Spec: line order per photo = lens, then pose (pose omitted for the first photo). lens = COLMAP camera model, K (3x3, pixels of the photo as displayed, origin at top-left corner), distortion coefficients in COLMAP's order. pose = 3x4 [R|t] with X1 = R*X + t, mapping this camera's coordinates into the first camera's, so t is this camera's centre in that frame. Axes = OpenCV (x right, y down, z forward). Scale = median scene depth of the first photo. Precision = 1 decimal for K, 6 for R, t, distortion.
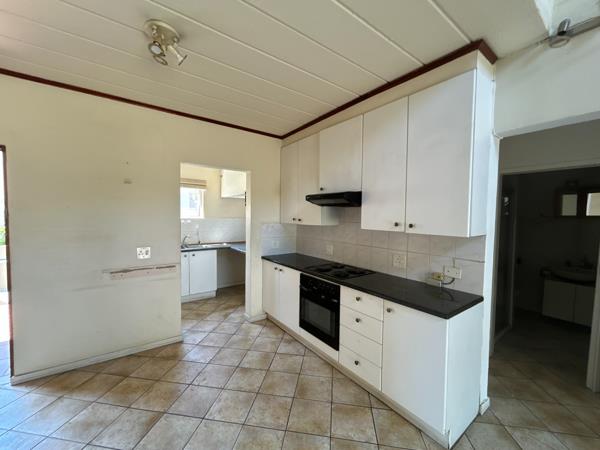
lens RADIAL K [[243.1, 0, 302.1], [0, 243.1, 226.5], [0, 0, 1]] dist [-0.001003, 0.001552]
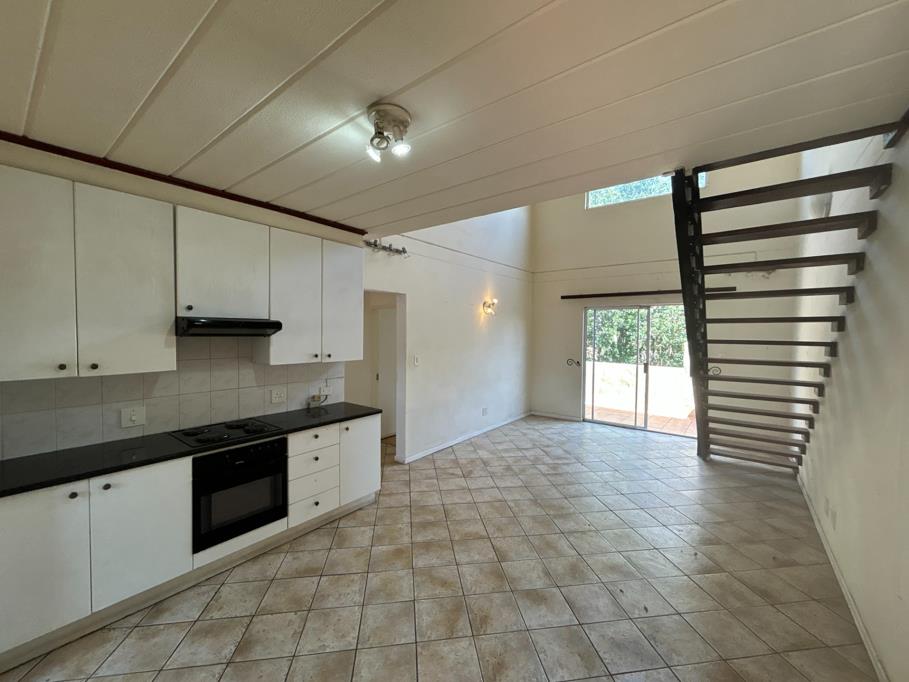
lens RADIAL K [[368.3, 0, 452.5], [0, 368.3, 342.2], [0, 0, 1]] dist [-0.001003, 0.001552]
pose [[-0.271283, -0.047832, 0.961310, -0.870629], [0.029487, 0.997883, 0.057973, -0.095122], [-0.962048, 0.044073, -0.269298, 0.577173]]
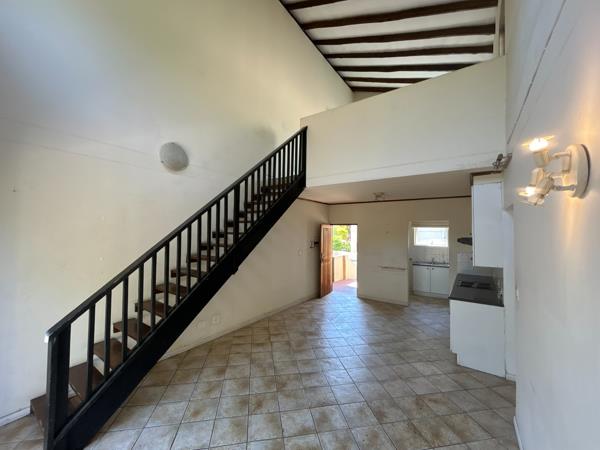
lens RADIAL K [[243.1, 0, 298.9], [0, 243.1, 225.0], [0, 0, 1]] dist [-0.001003, 0.001552]
pose [[0.322054, -0.034861, -0.946079, 1.160743], [-0.050118, 0.997293, -0.053808, -0.060192], [0.945394, 0.064745, 0.319435, -0.559126]]
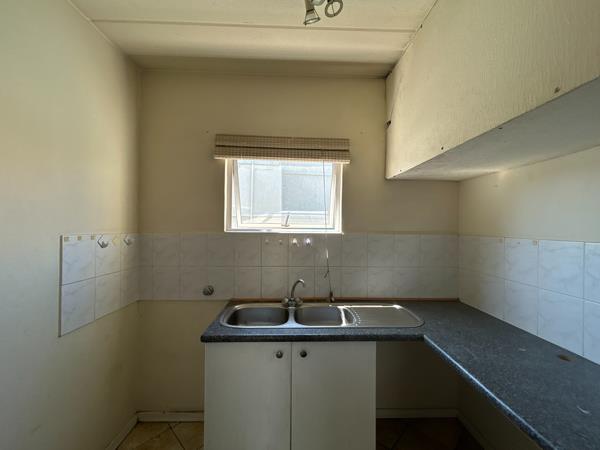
lens RADIAL K [[243.1, 0, 298.8], [0, 243.1, 224.0], [0, 0, 1]] dist [-0.001003, 0.001552]
pose [[0.822961, -0.005770, -0.568069, -0.382036], [-0.027733, 0.998348, -0.050318, -0.044104], [0.567421, 0.057164, 0.821441, 1.016748]]
